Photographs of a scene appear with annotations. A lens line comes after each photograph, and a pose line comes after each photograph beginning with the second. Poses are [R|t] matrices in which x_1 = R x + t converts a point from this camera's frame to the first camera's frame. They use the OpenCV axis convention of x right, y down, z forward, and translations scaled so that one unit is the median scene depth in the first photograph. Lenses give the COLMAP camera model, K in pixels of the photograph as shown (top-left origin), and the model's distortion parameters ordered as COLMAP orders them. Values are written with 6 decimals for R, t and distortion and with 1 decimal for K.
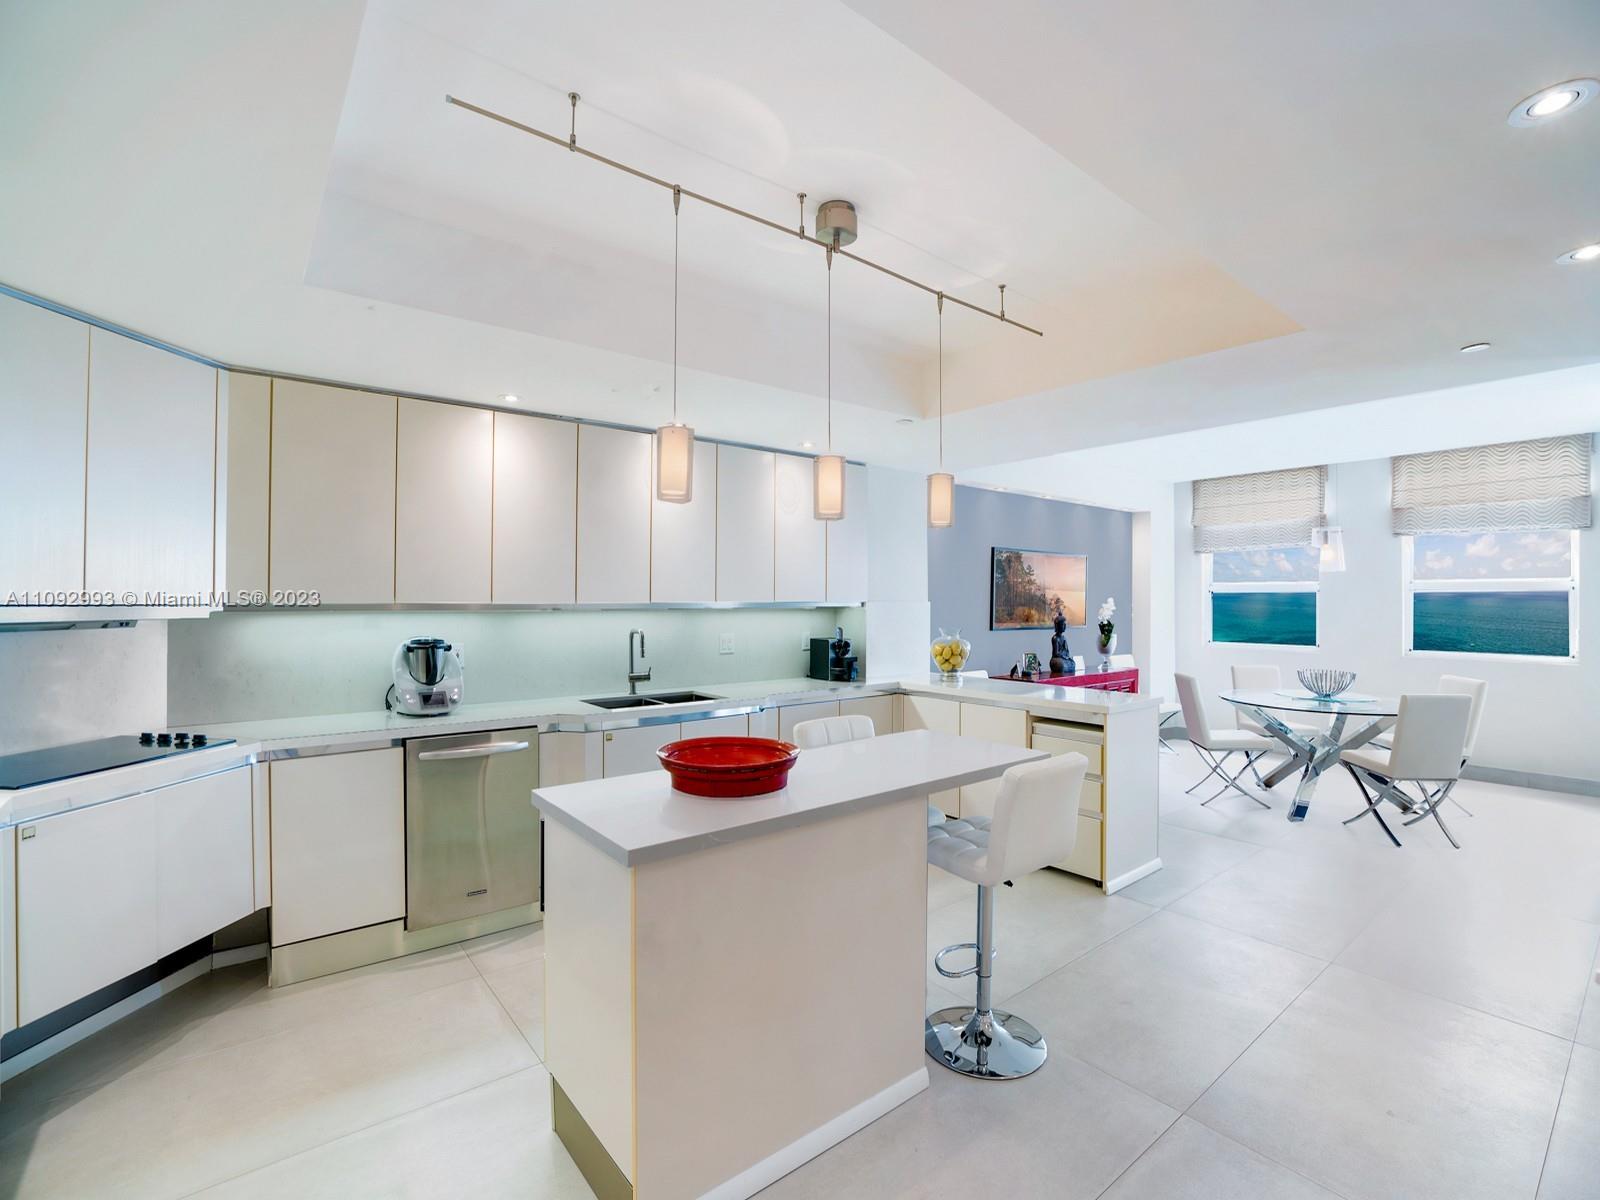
lens RADIAL K [[744.0, 0, 795.4], [0, 744.0, 610.3], [0, 0, 1]] dist [-0.002475, 0.001531]
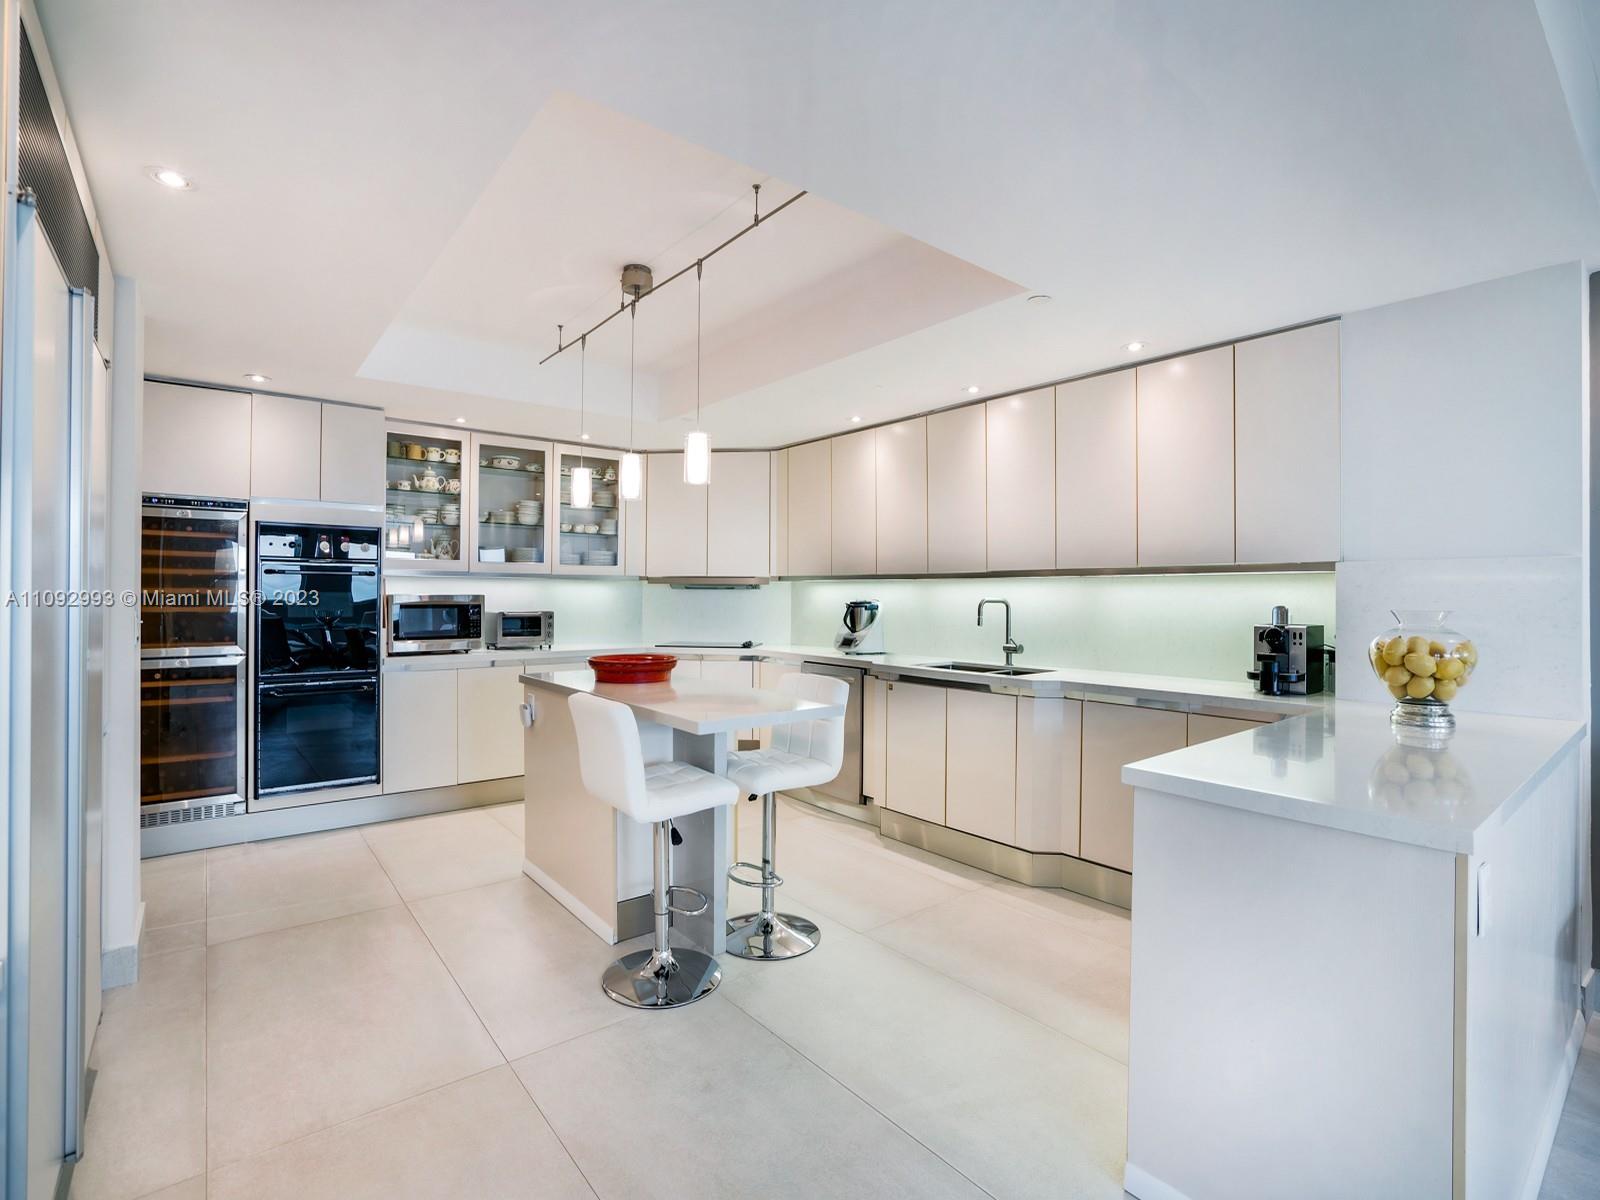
lens RADIAL K [[744.0, 0, 802.2], [0, 744.0, 592.7], [0, 0, 1]] dist [-0.002475, 0.001531]
pose [[0.011202, -0.002507, -0.999934, 1.003884], [-0.007590, 0.999968, -0.002592, 0.027124], [0.999908, 0.007619, 0.011183, 0.932690]]
